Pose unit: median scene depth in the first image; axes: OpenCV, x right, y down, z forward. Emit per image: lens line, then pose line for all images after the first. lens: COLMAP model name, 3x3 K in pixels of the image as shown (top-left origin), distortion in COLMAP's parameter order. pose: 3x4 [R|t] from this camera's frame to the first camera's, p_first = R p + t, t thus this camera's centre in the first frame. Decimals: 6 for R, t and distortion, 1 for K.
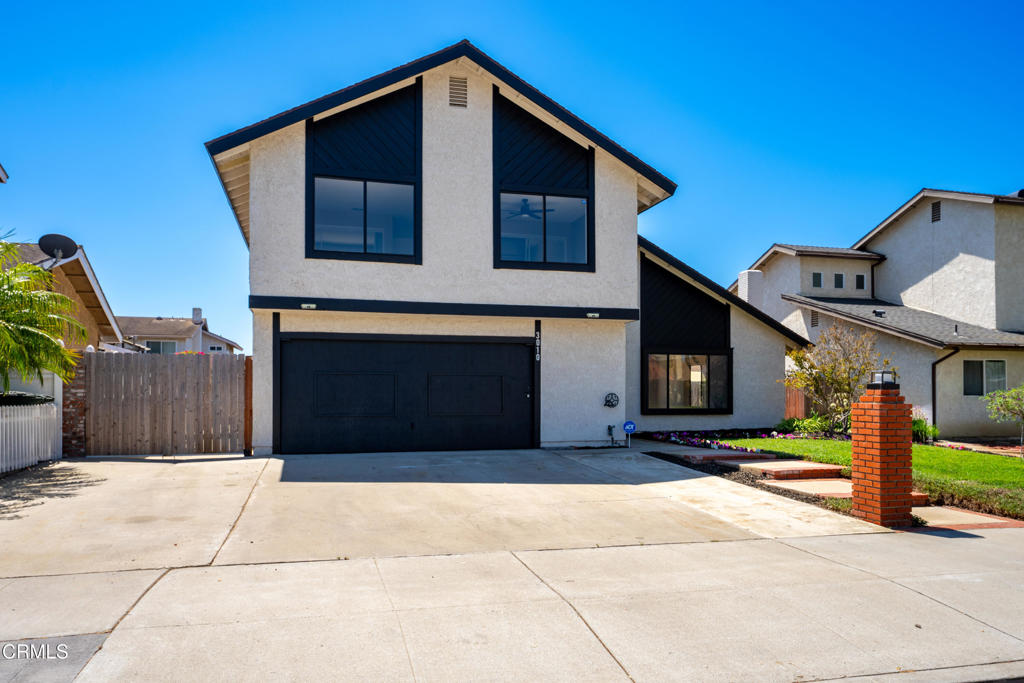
lens RADIAL K [[674.4, 0, 509.3], [0, 674.4, 390.7], [0, 0, 1]] dist [0.011349, 0.000309]
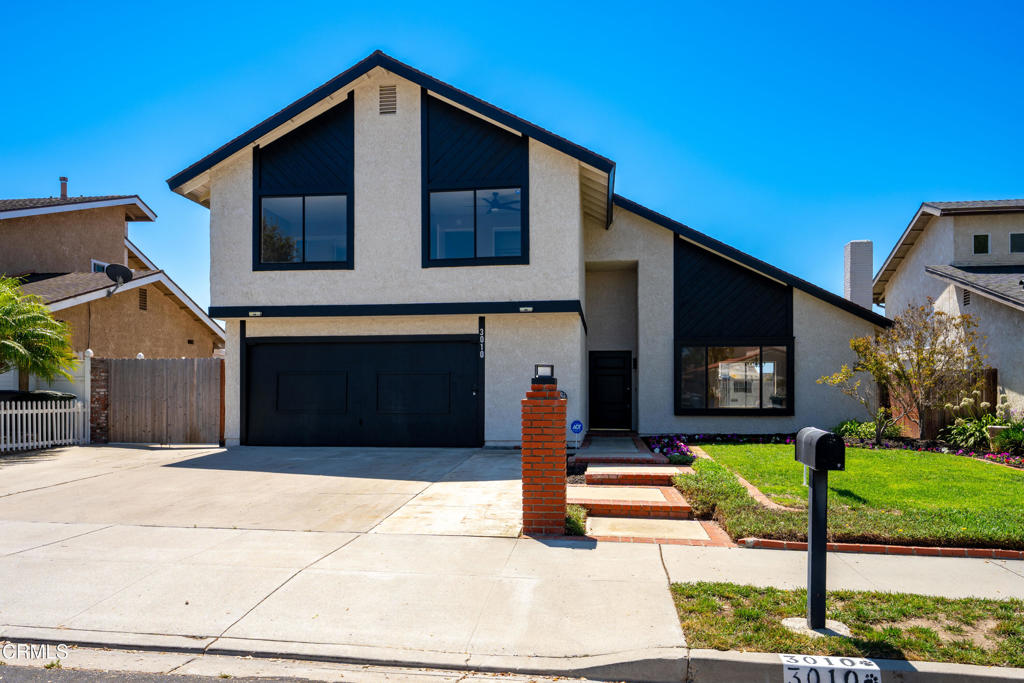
lens RADIAL K [[725.7, 0, 512.2], [0, 725.7, 388.4], [0, 0, 1]] dist [0.021436, -0.000779]
pose [[0.924822, -0.004791, -0.380369, 0.512997], [0.003631, 0.999986, -0.003767, 0.004401], [0.380382, 0.002103, 0.924827, 0.041655]]
